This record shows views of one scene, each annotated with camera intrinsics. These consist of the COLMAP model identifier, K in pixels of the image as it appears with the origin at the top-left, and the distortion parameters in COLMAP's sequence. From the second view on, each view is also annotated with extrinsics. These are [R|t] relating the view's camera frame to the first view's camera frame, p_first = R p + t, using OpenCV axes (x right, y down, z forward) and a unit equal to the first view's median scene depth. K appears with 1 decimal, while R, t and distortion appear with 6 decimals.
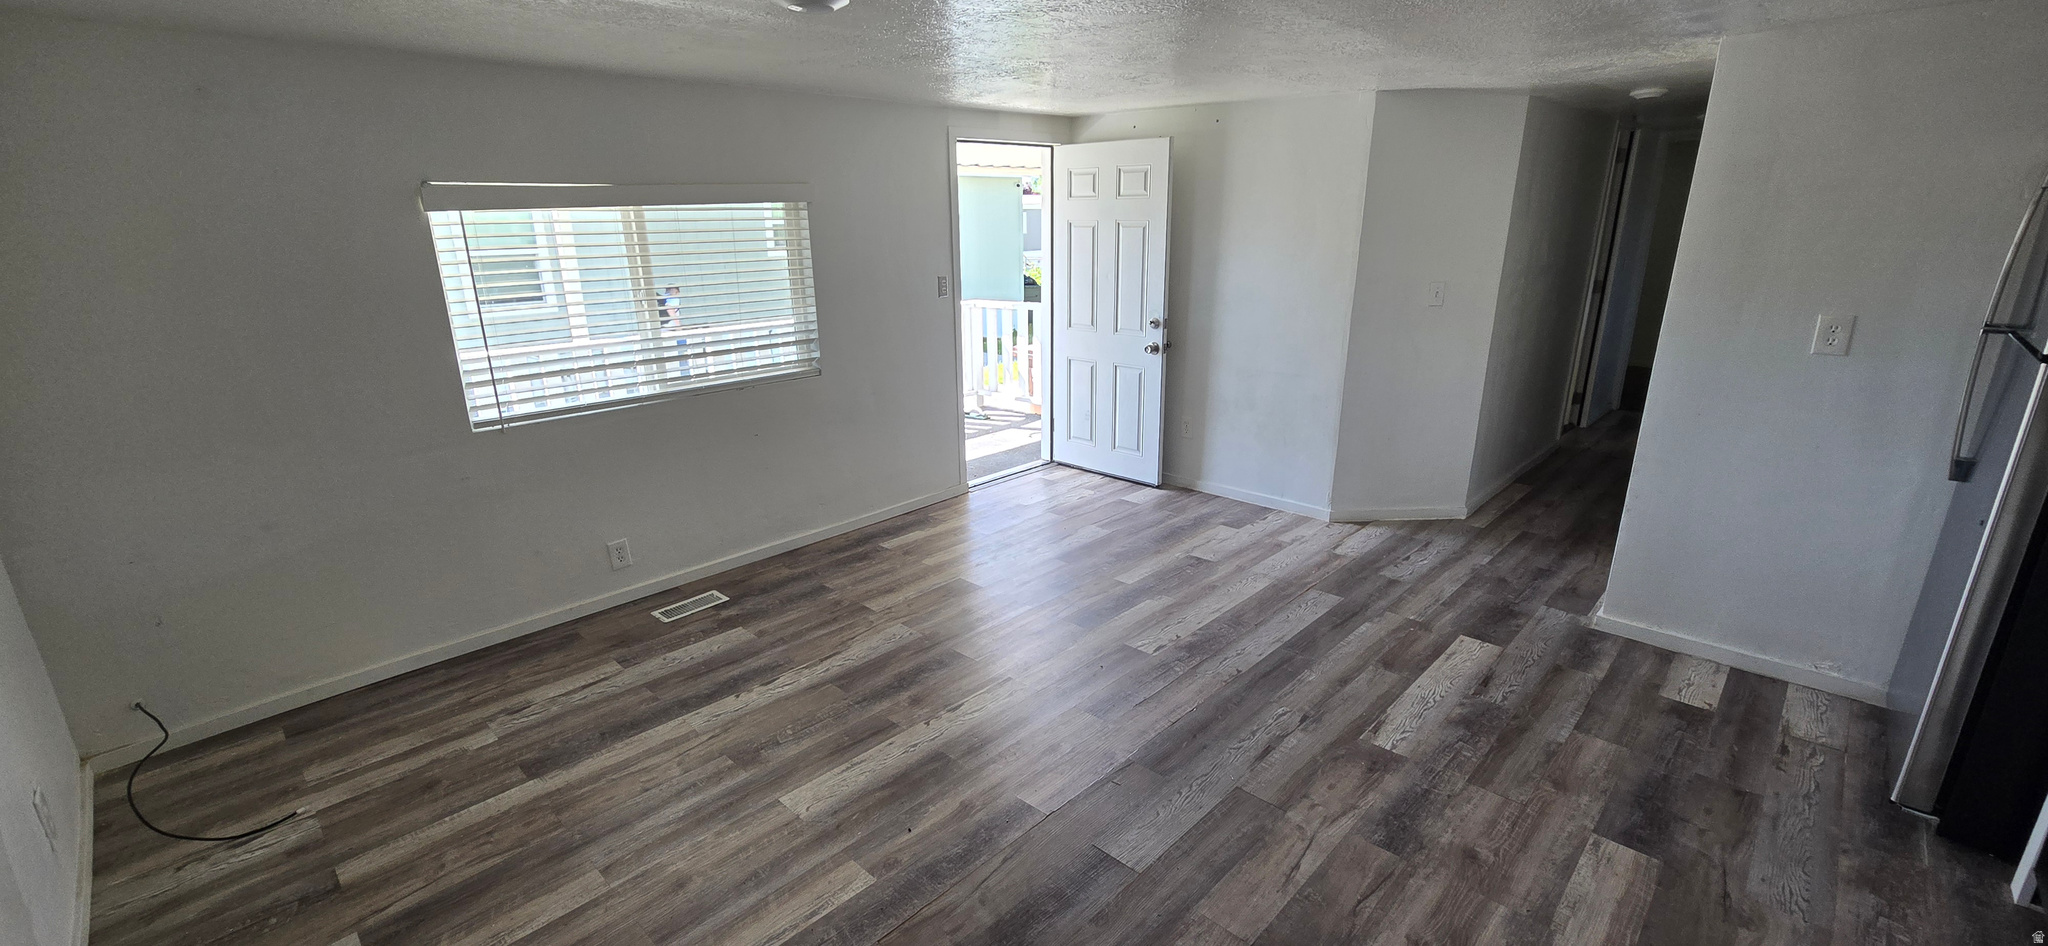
lens RADIAL K [[843.7, 0, 1024.3], [0, 843.7, 474.0], [0, 0, 1]] dist [0.000949, -0.000104]
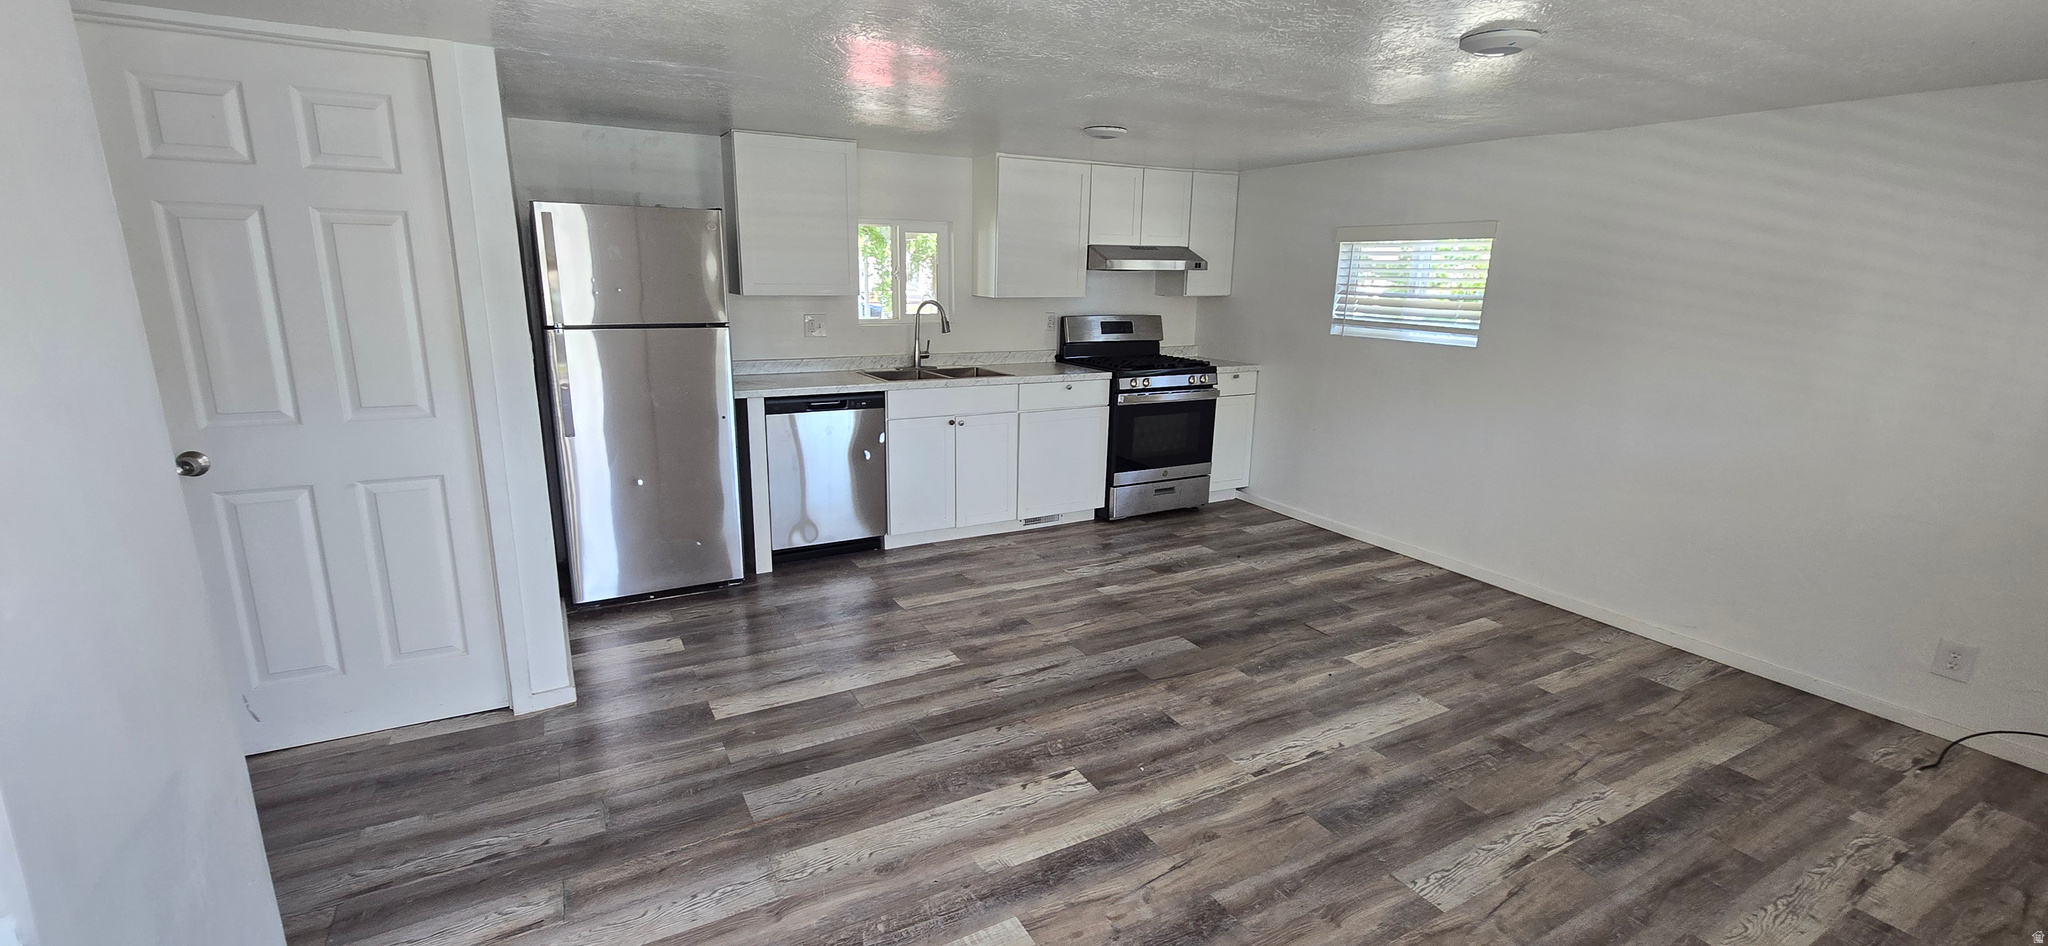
lens RADIAL K [[843.7, 0, 1018.5], [0, 843.7, 472.9], [0, 0, 1]] dist [0.000949, -0.000104]
pose [[-0.956838, -0.068213, 0.282504, -0.009304], [0.081541, 0.870008, 0.486248, -0.494115], [-0.278949, 0.488296, -0.826894, 1.746422]]
